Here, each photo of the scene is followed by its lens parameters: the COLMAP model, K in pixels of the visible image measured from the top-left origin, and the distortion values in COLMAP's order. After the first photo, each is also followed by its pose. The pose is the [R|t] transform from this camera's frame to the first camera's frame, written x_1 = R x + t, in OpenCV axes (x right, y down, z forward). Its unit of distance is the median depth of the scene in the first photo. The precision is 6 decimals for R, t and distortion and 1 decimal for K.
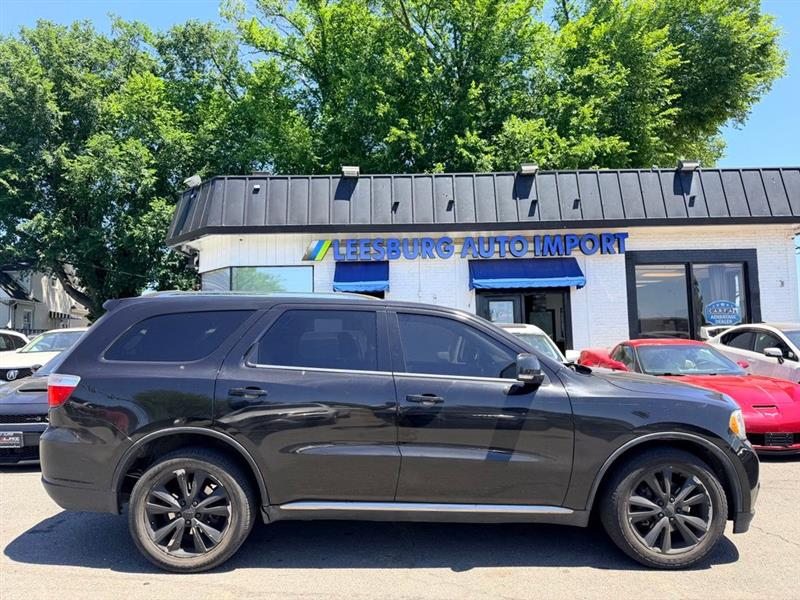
lens RADIAL K [[565.3, 0, 397.2], [0, 565.3, 302.4], [0, 0, 1]] dist [0.007487, 0.001378]
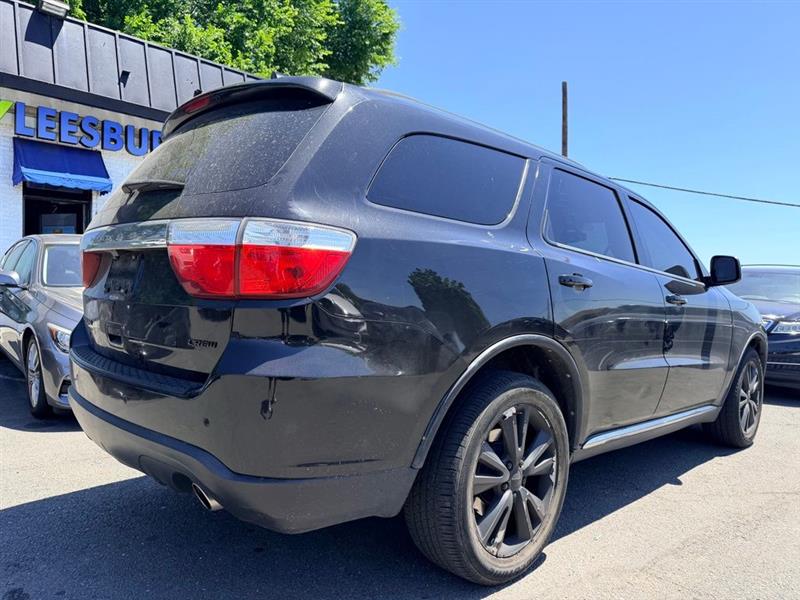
lens RADIAL K [[612.7, 0, 398.3], [0, 612.7, 263.8], [0, 0, 1]] dist [-0.002750, 0.002514]
pose [[0.711706, 0.075727, 0.698384, -0.243524], [-0.080020, 0.996441, -0.026499, 0.049358], [-0.697905, -0.037026, 0.715233, 0.176914]]
